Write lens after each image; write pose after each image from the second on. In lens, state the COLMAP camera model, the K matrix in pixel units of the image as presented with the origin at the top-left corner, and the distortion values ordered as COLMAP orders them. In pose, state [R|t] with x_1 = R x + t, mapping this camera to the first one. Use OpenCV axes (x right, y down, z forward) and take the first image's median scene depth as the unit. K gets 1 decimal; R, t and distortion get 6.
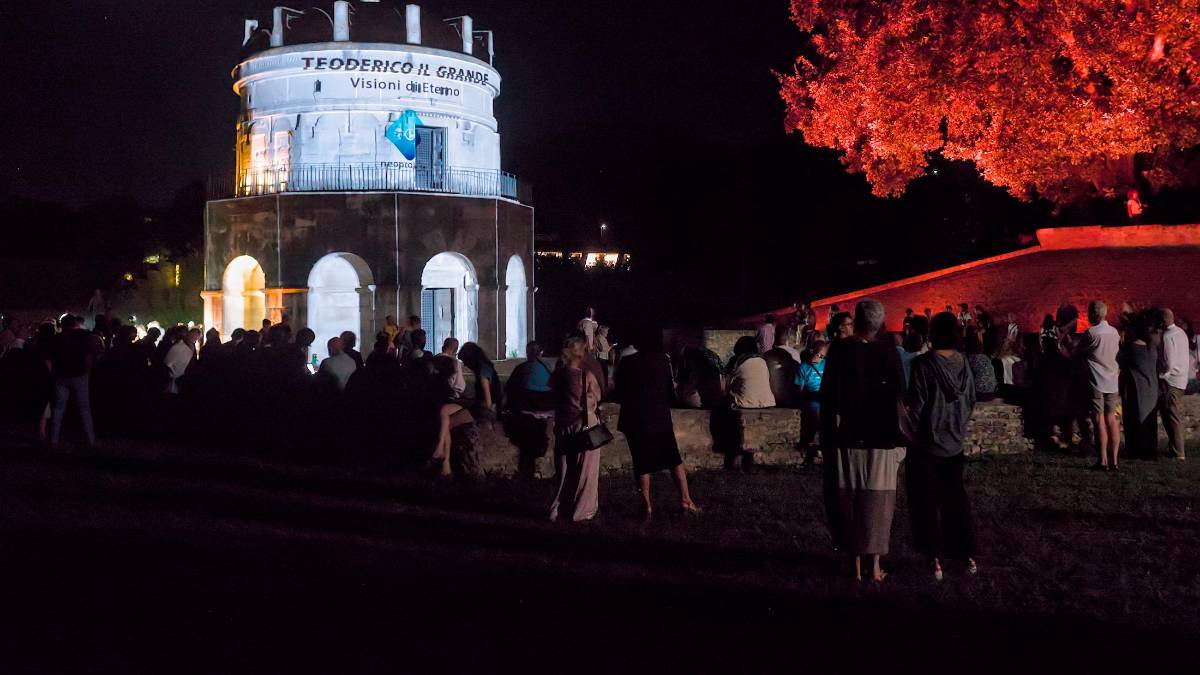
lens RADIAL K [[1157.5, 0, 595.8], [0, 1157.5, 234.3], [0, 0, 1]] dist [-0.023452, 0.007273]
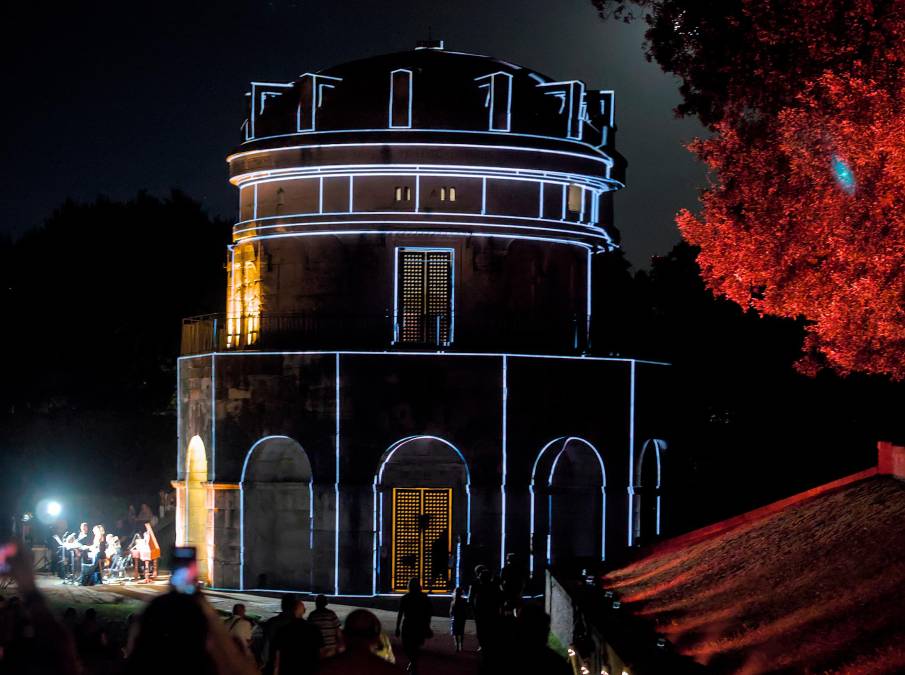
lens RADIAL K [[3041.4, 0, 452.5], [0, 3041.4, 337.5], [0, 0, 1]] dist [-0.305442, -0.563768]
pose [[0.789575, 0.001664, -0.613651, 0.989665], [0.018991, 0.999451, 0.027145, -0.091247], [0.613360, -0.033087, 0.789110, -0.410231]]
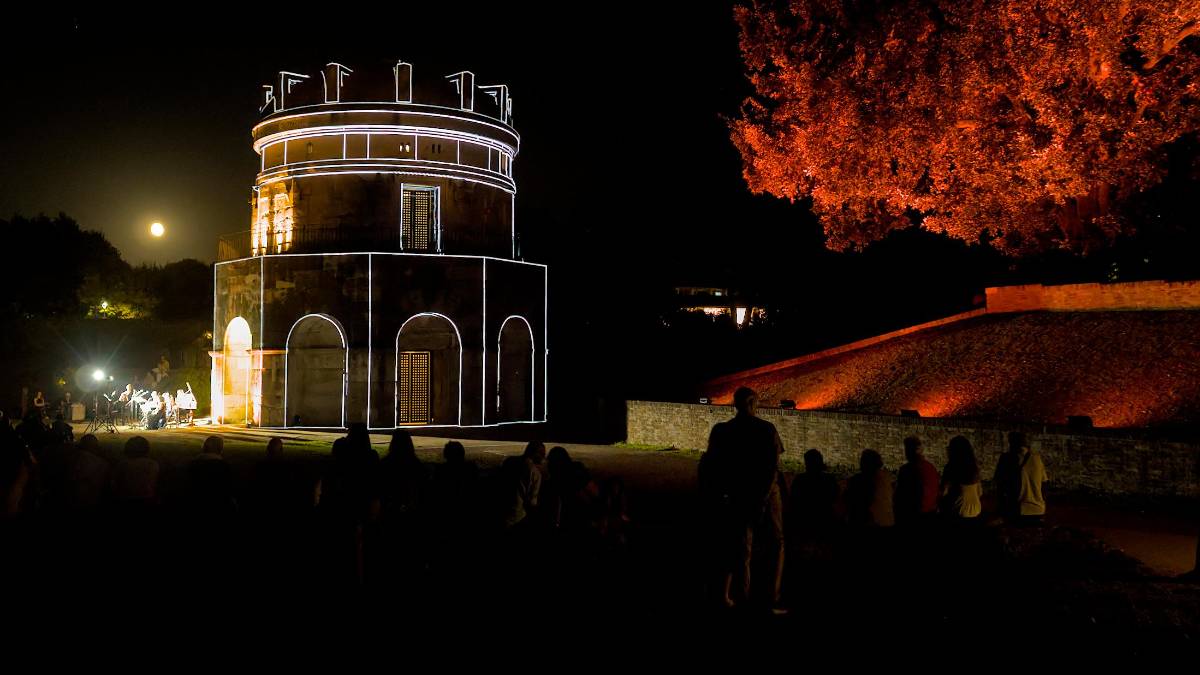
lens RADIAL K [[1157.5, 0, 595.8], [0, 1157.5, 234.3], [0, 0, 1]] dist [-0.023452, 0.007273]
pose [[0.970420, -0.018182, -0.240736, 0.245222], [0.007781, 0.998997, -0.044086, -0.006877], [0.241296, 0.040909, 0.969589, 0.083013]]
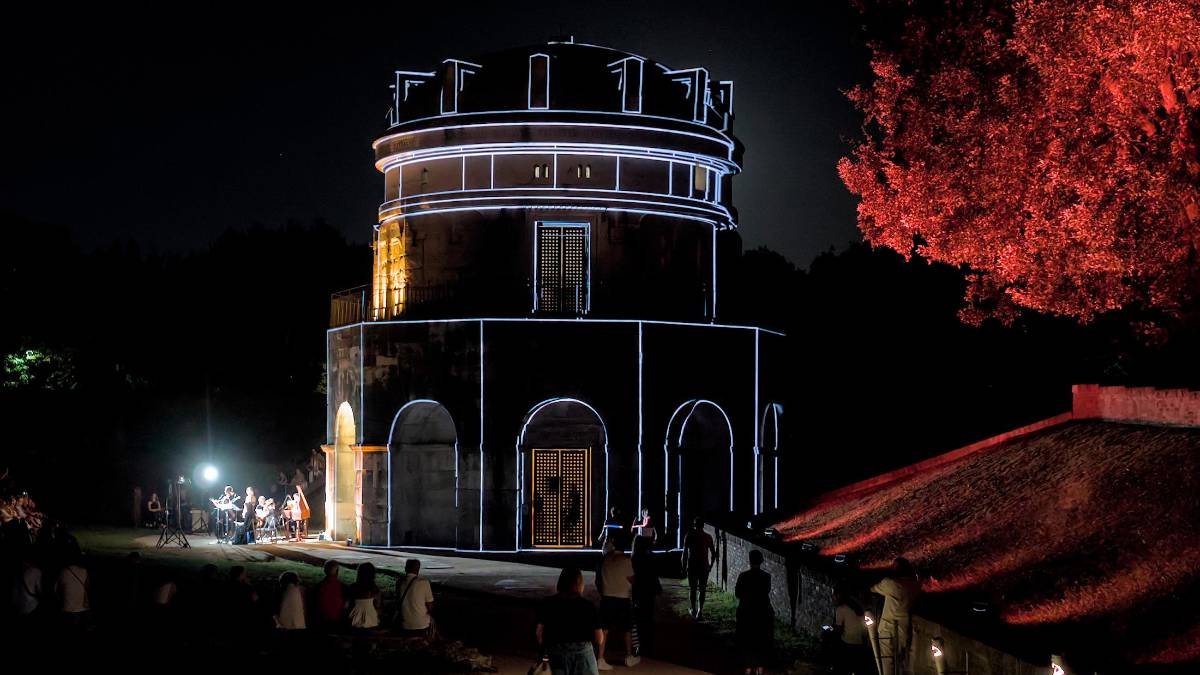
lens RADIAL K [[2209.0, 0, 600.0], [0, 2209.0, 337.5], [0, 0, 1]] dist [-0.028971, 0.107792]
pose [[0.812332, -0.008417, -0.583135, 0.694058], [0.021369, 0.999654, 0.015338, -0.043228], [0.582804, -0.024920, 0.812231, -0.106957]]
